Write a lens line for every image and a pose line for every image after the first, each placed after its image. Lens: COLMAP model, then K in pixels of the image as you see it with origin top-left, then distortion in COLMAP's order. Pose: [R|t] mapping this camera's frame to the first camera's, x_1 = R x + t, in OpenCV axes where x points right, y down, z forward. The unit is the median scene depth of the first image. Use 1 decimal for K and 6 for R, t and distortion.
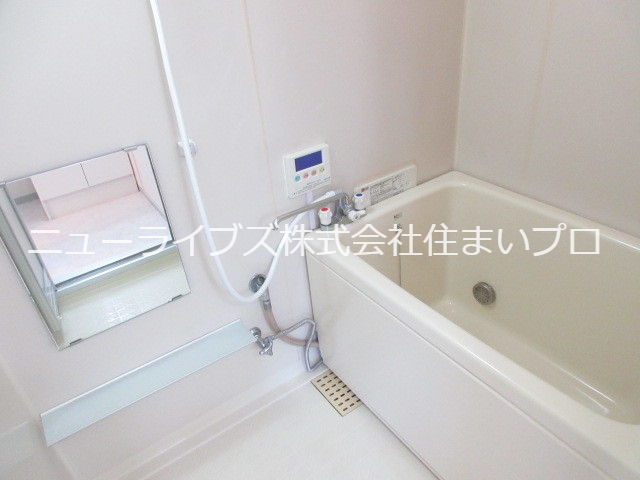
lens RADIAL K [[477.2, 0, 320.9], [0, 477.2, 239.5], [0, 0, 1]] dist [0.007782, 0.017442]
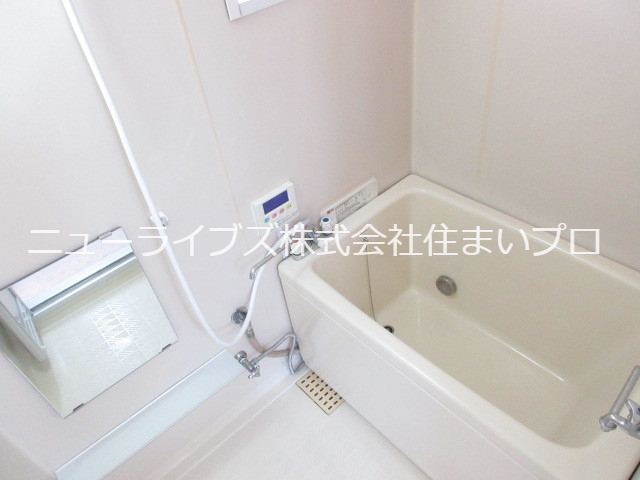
lens RADIAL K [[477.2, 0, 320.5], [0, 477.2, 241.4], [0, 0, 1]] dist [0.007782, 0.017442]
pose [[0.991911, -0.103691, 0.073223, -0.012159], [0.091496, 0.983857, 0.153796, -0.195282], [-0.087988, -0.145853, 0.985386, -0.034299]]
